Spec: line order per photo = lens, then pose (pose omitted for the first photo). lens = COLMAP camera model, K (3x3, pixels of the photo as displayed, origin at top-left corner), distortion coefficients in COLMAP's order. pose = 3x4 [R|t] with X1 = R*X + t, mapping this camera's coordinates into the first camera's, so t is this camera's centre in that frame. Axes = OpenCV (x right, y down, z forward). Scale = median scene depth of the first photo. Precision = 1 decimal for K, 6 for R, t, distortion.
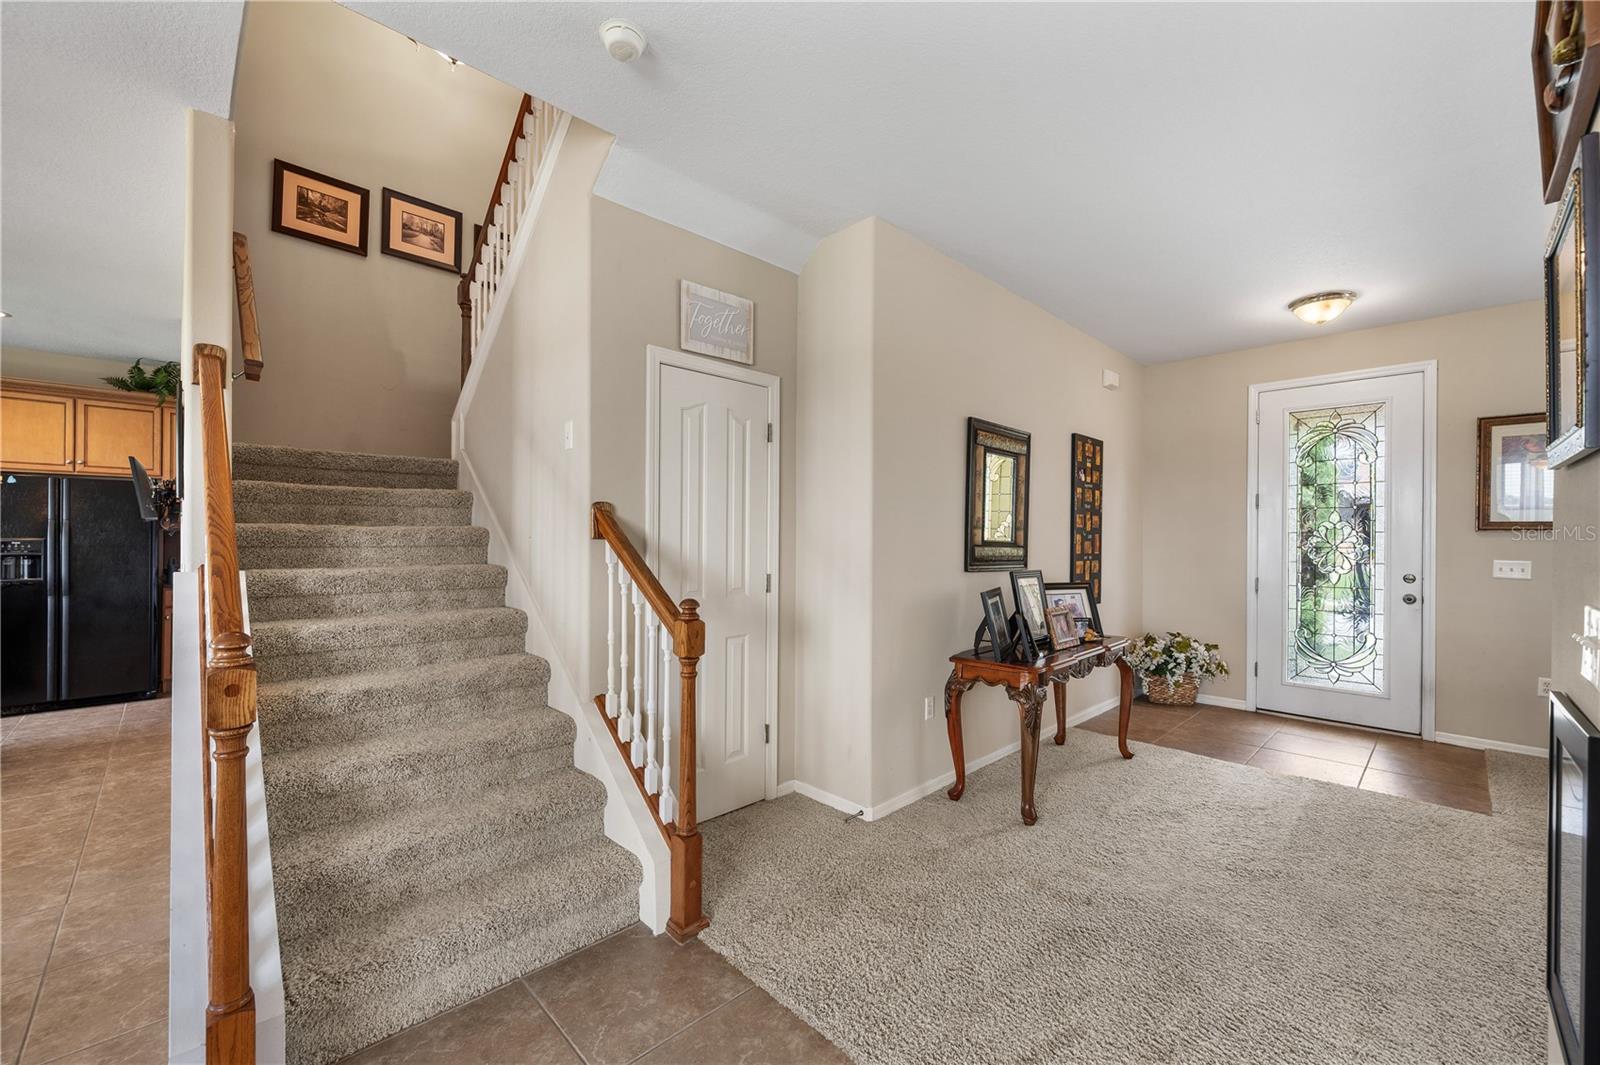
lens RADIAL K [[639.9, 0, 794.5], [0, 639.9, 540.8], [0, 0, 1]] dist [-0.004616, -0.000542]
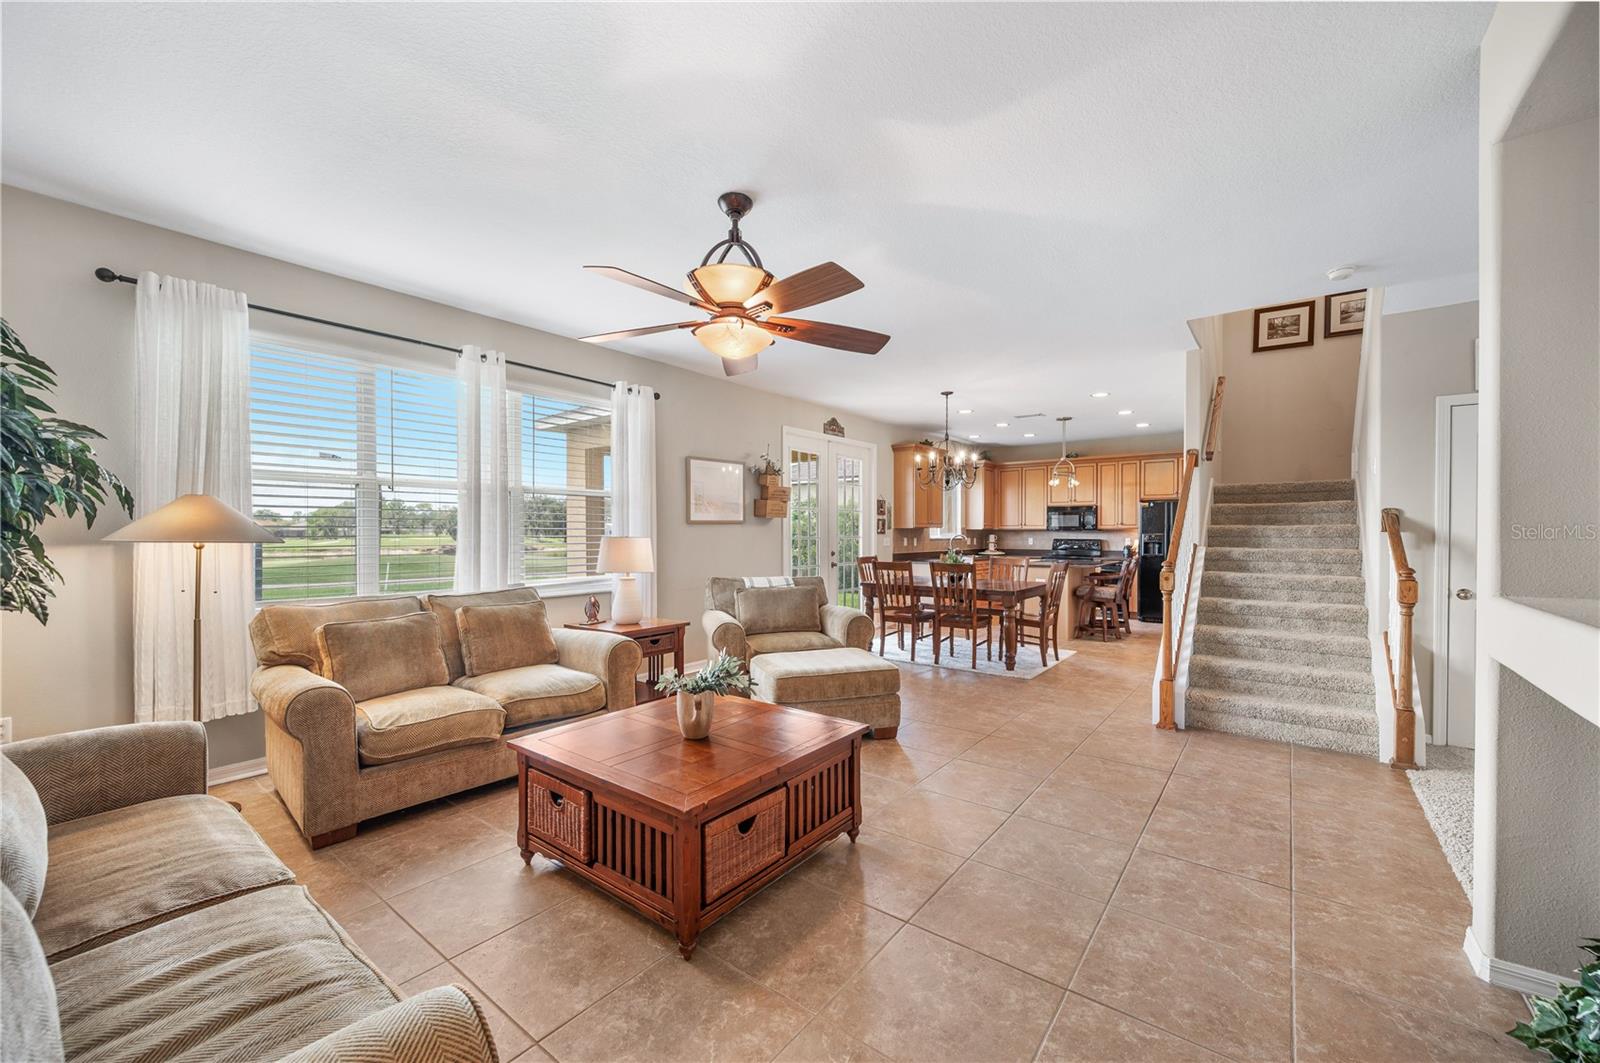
lens RADIAL K [[639.9, 0, 798.2], [0, 639.9, 537.7], [0, 0, 1]] dist [-0.004616, -0.000542]
pose [[0.141029, 0.004995, -0.989993, 0.902811], [-0.005605, 0.999975, 0.004247, 0.010929], [0.989990, 0.004950, 0.141053, -0.572537]]
